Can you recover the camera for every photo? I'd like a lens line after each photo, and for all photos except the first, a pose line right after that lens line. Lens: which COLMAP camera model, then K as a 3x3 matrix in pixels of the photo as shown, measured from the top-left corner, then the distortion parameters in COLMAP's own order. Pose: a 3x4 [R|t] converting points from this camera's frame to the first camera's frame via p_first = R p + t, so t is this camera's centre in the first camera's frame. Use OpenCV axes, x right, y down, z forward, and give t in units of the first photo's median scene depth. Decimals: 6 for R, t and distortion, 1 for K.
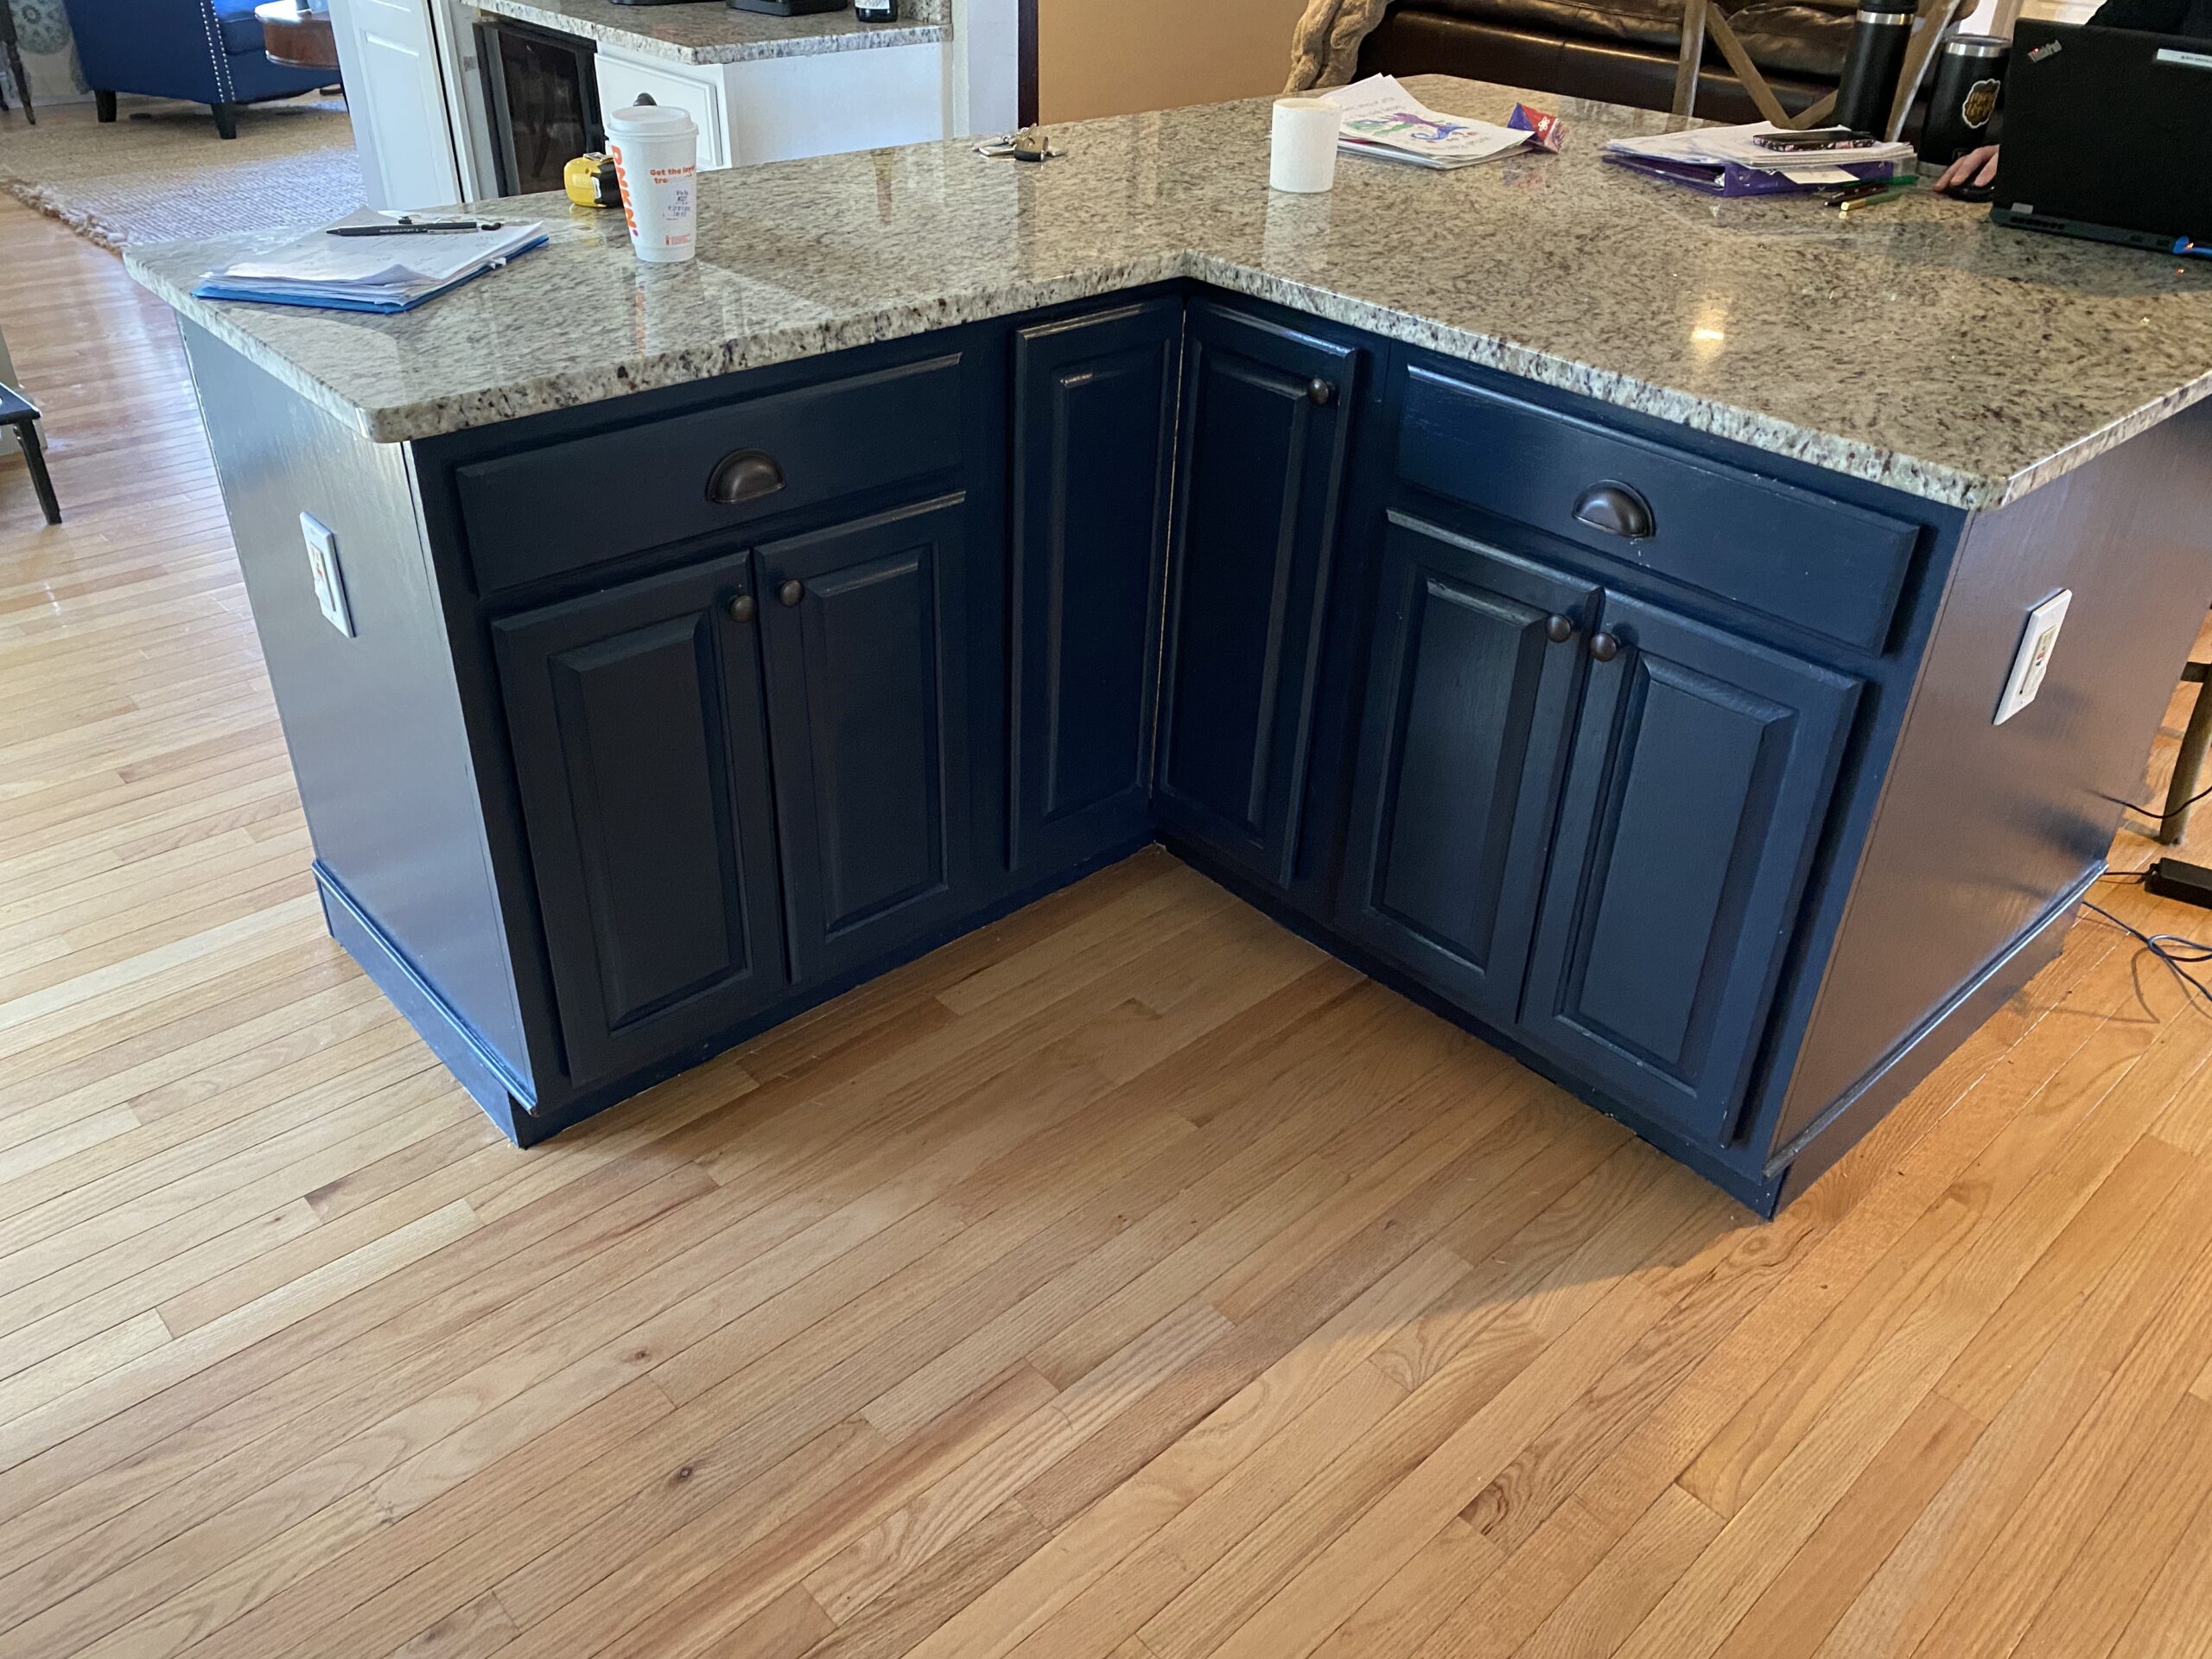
lens RADIAL K [[1701.9, 0, 1106.0], [0, 1701.9, 829.5], [0, 0, 1]] dist [0.054845, -0.068379]
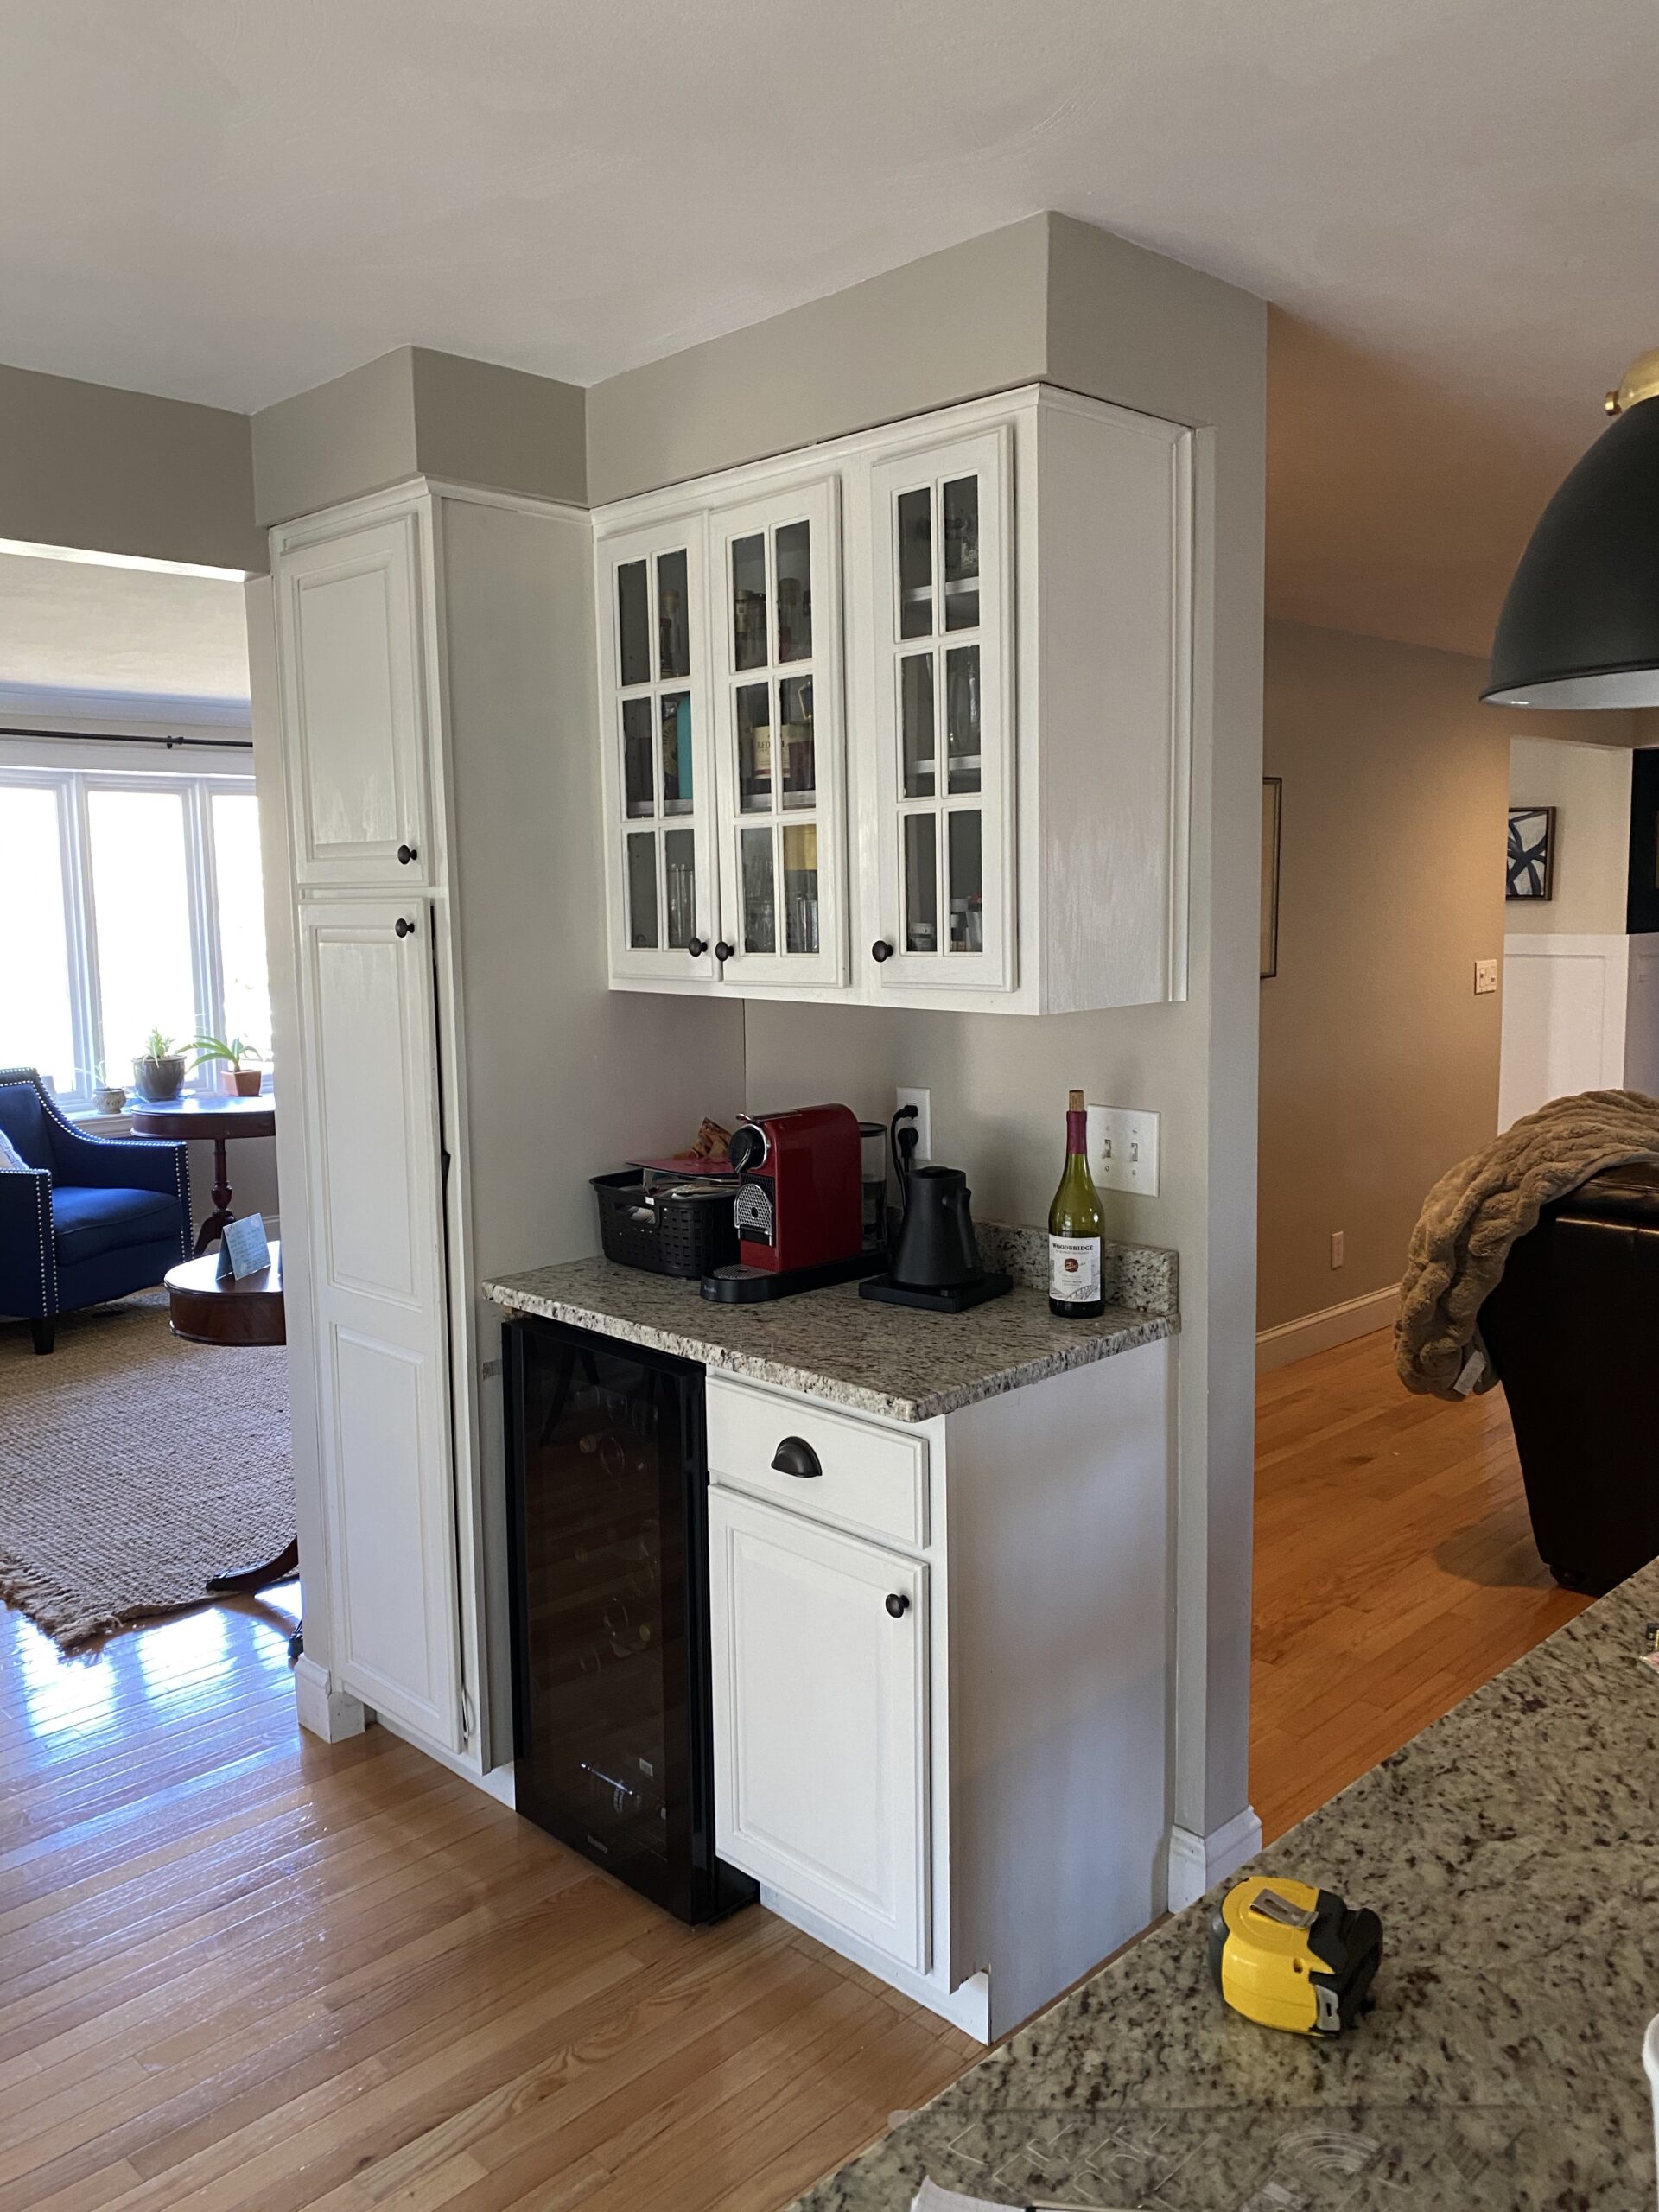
lens RADIAL K [[1701.9, 0, 814.6], [0, 1701.9, 1116.2], [0, 0, 1]] dist [0.054845, -0.068379]
pose [[0.998459, -0.048309, 0.027320, -0.264922], [0.055300, 0.907660, -0.416046, -0.245652], [-0.004698, 0.416916, 0.908933, 0.287815]]
